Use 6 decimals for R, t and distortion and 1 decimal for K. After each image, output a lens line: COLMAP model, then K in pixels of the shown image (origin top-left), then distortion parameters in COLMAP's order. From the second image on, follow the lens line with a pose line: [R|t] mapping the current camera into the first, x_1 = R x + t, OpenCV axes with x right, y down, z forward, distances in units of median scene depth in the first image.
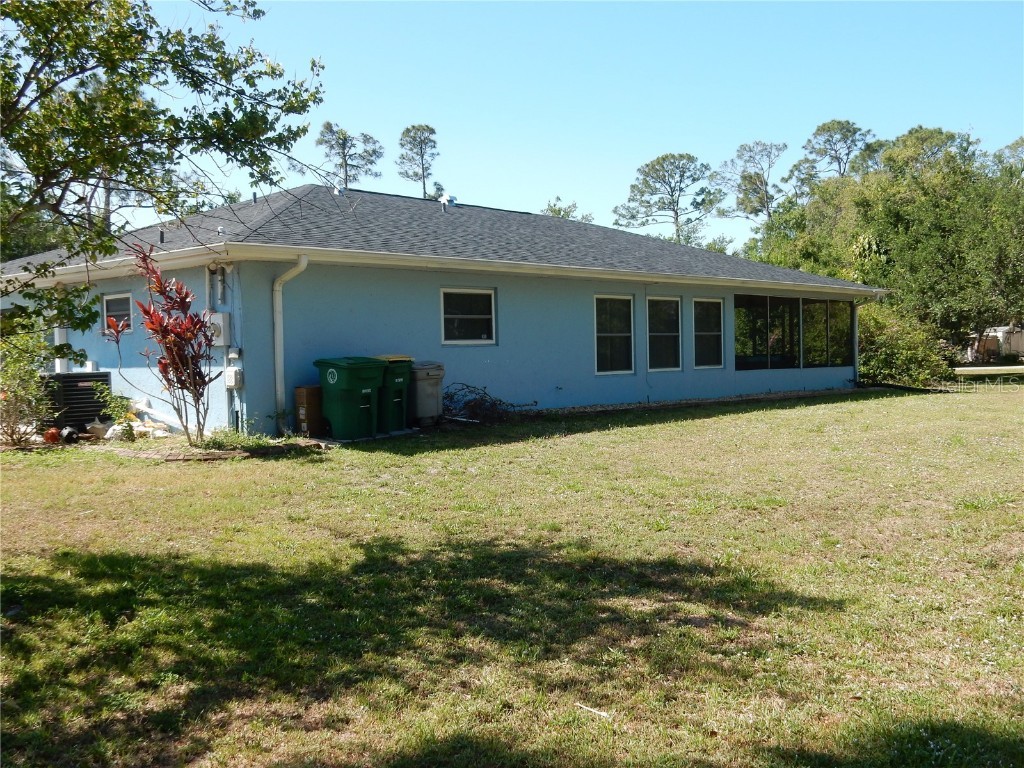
lens RADIAL K [[1046.0, 0, 509.6], [0, 1046.0, 384.7], [0, 0, 1]] dist [-0.003551, 0.000000]
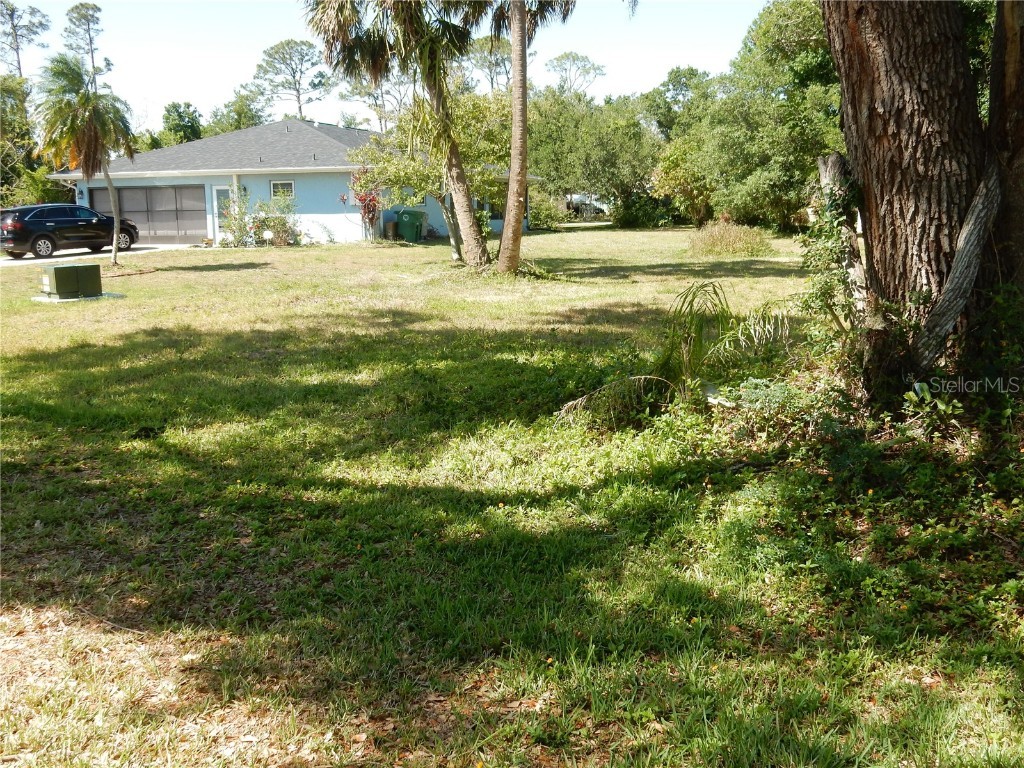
lens RADIAL K [[1046.0, 0, 513.3], [0, 1046.0, 384.6], [0, 0, 1]] dist [-0.003551, 0.000000]
pose [[0.905783, -0.059207, 0.419585, -0.152939], [0.004480, 0.991473, 0.130234, 0.009828], [-0.423718, -0.116084, 0.898325, -0.217522]]
